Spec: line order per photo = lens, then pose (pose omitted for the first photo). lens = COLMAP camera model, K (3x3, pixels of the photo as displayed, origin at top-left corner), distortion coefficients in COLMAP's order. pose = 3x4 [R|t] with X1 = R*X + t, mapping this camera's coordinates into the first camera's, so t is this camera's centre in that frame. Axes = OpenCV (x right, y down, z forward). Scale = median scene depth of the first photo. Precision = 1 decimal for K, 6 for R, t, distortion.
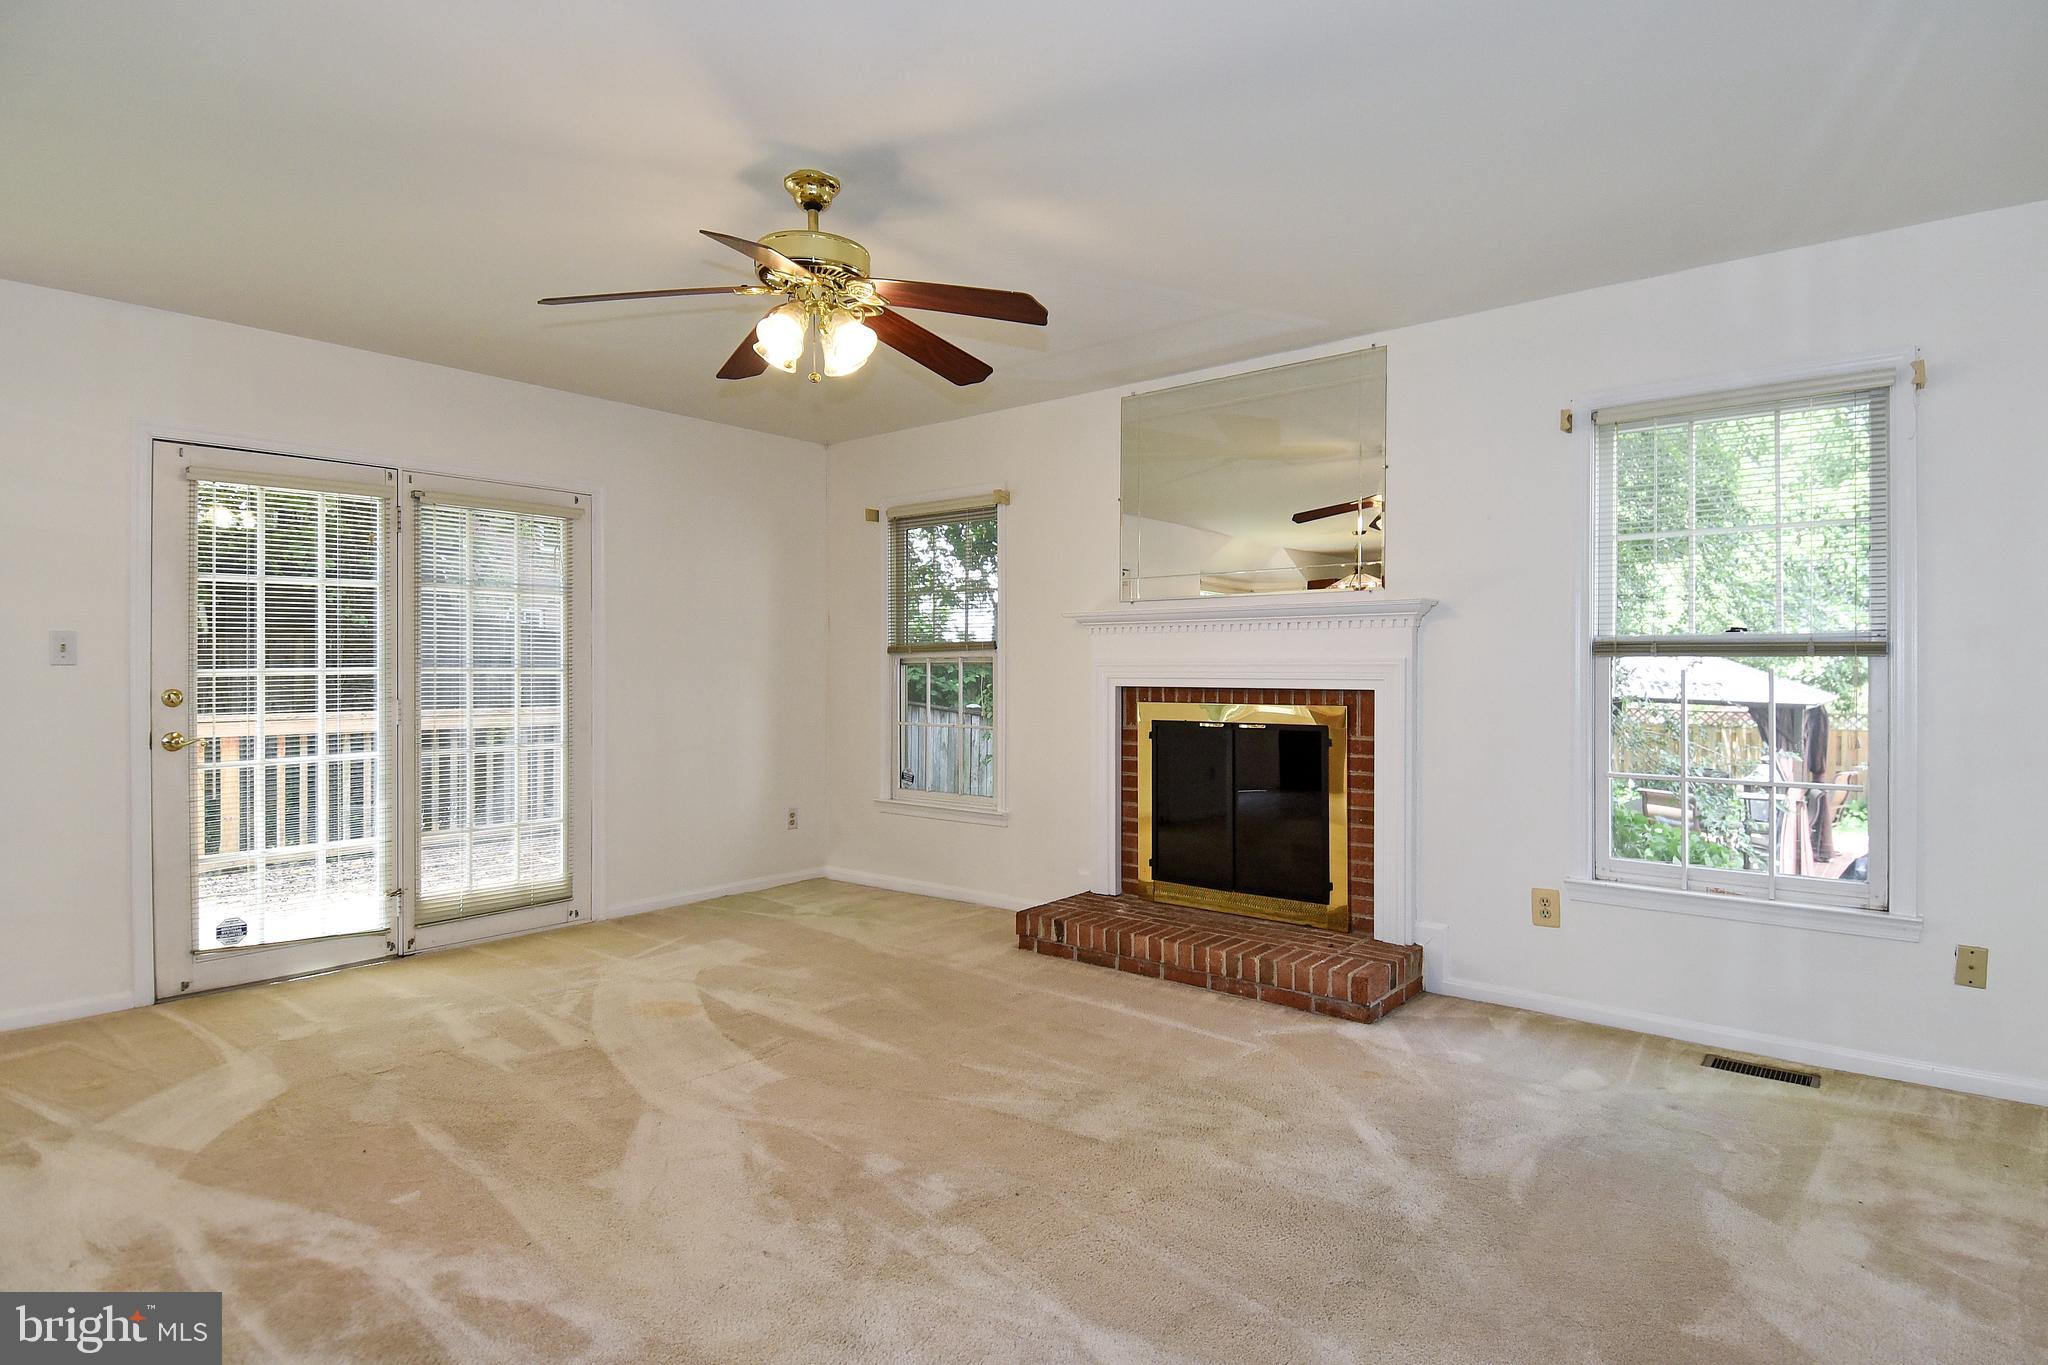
lens RADIAL K [[1083.5, 0, 1035.4], [0, 1083.5, 685.3], [0, 0, 1]] dist [-0.002006, -0.000879]
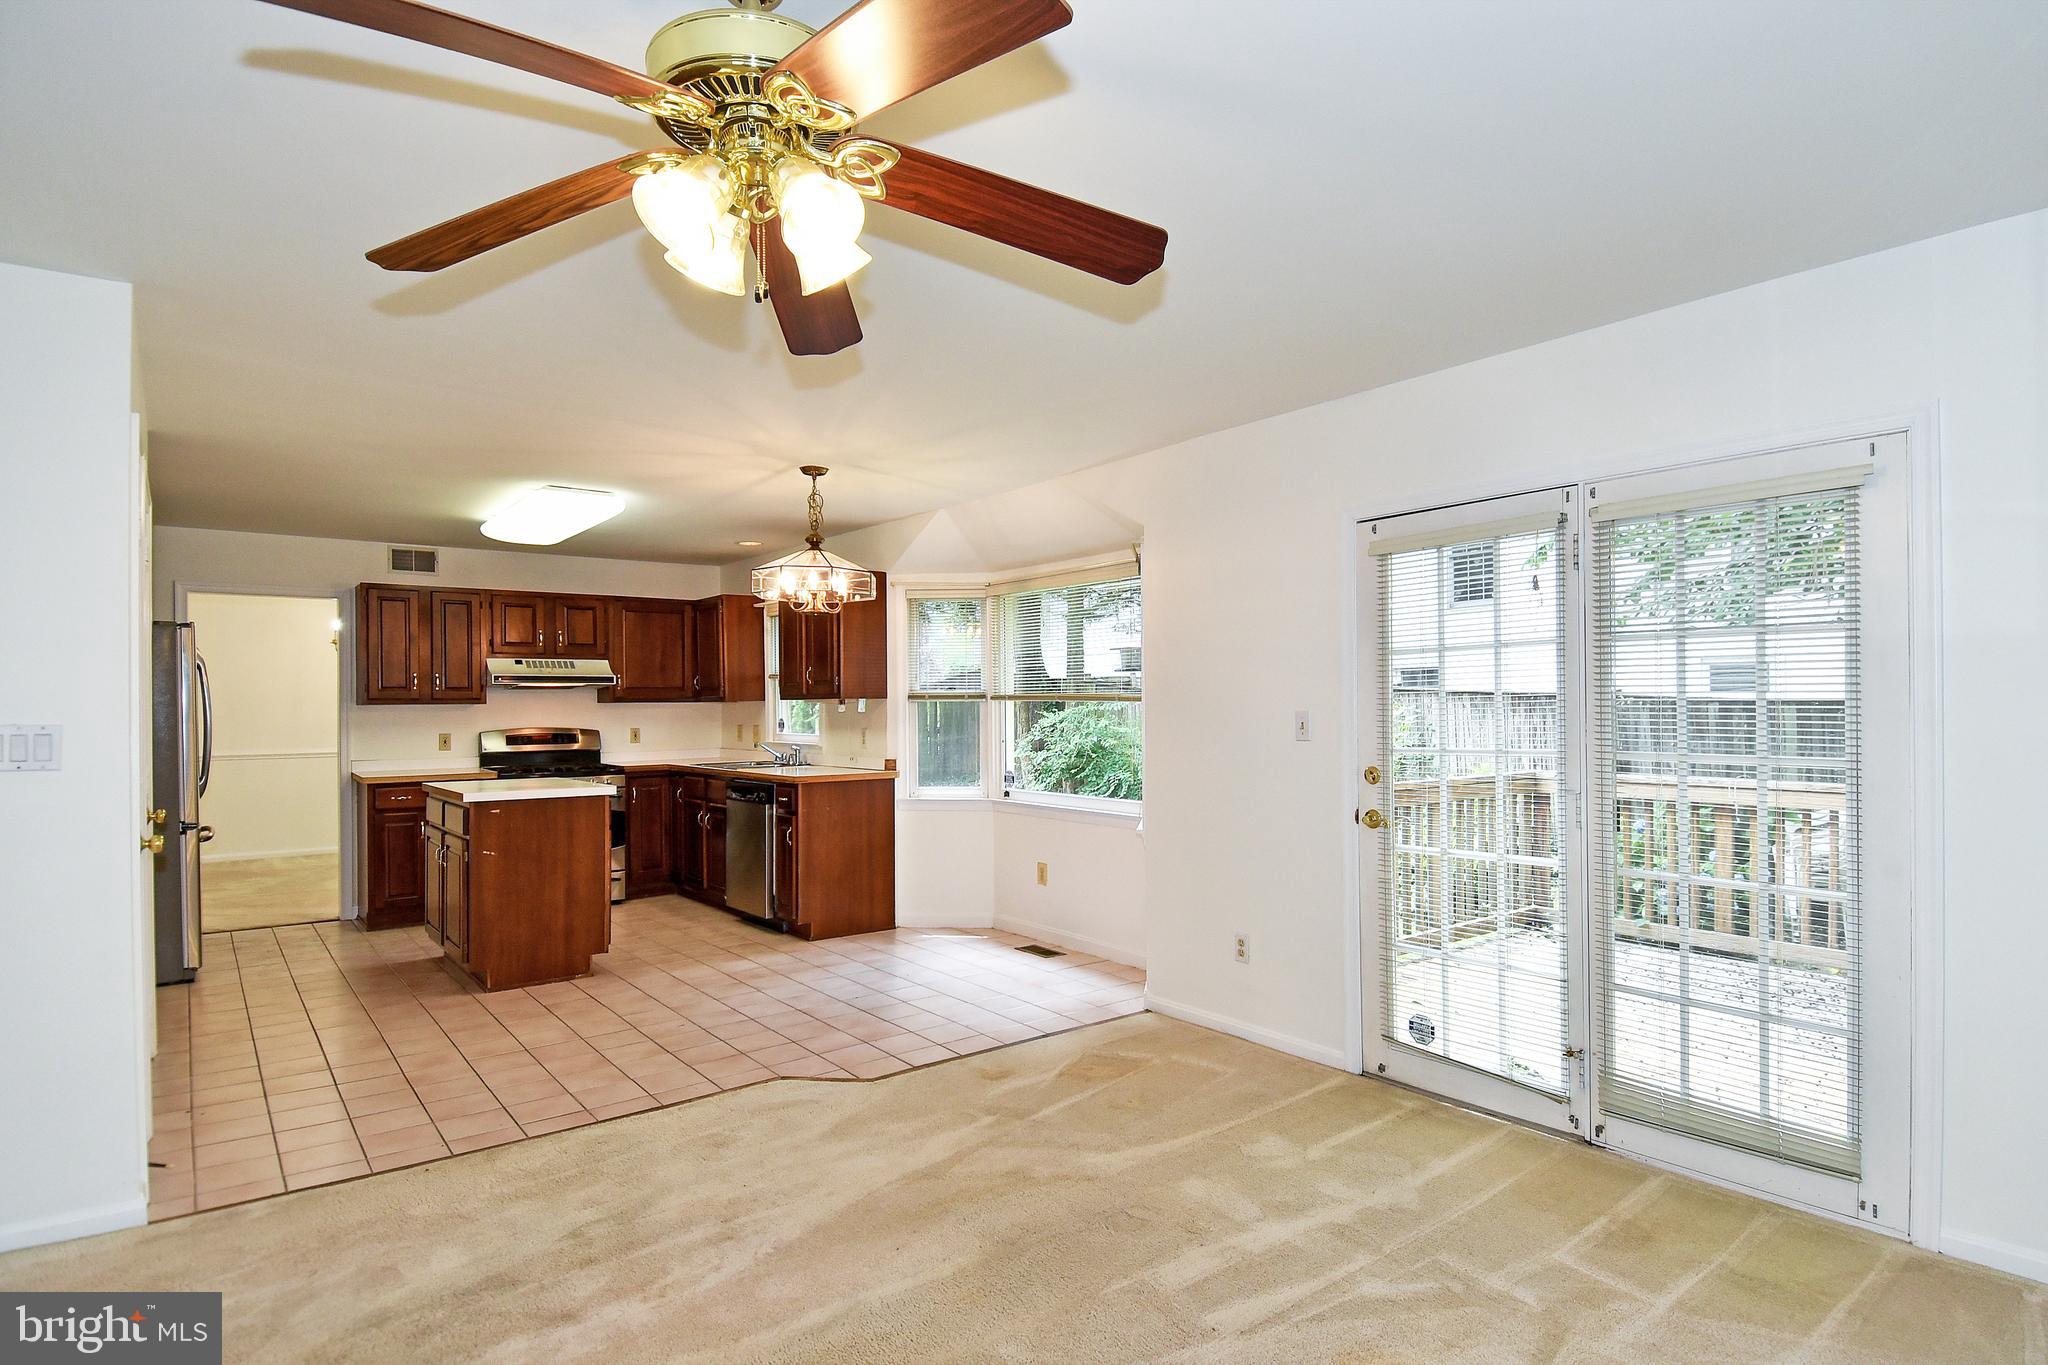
lens RADIAL K [[1083.5, 0, 1035.4], [0, 1083.5, 685.3], [0, 0, 1]] dist [-0.002006, -0.000879]
pose [[-0.198405, -0.014332, -0.980015, 0.227053], [-0.000027, 0.999893, -0.014618, -0.052489], [0.980120, -0.002874, -0.198384, 0.824263]]
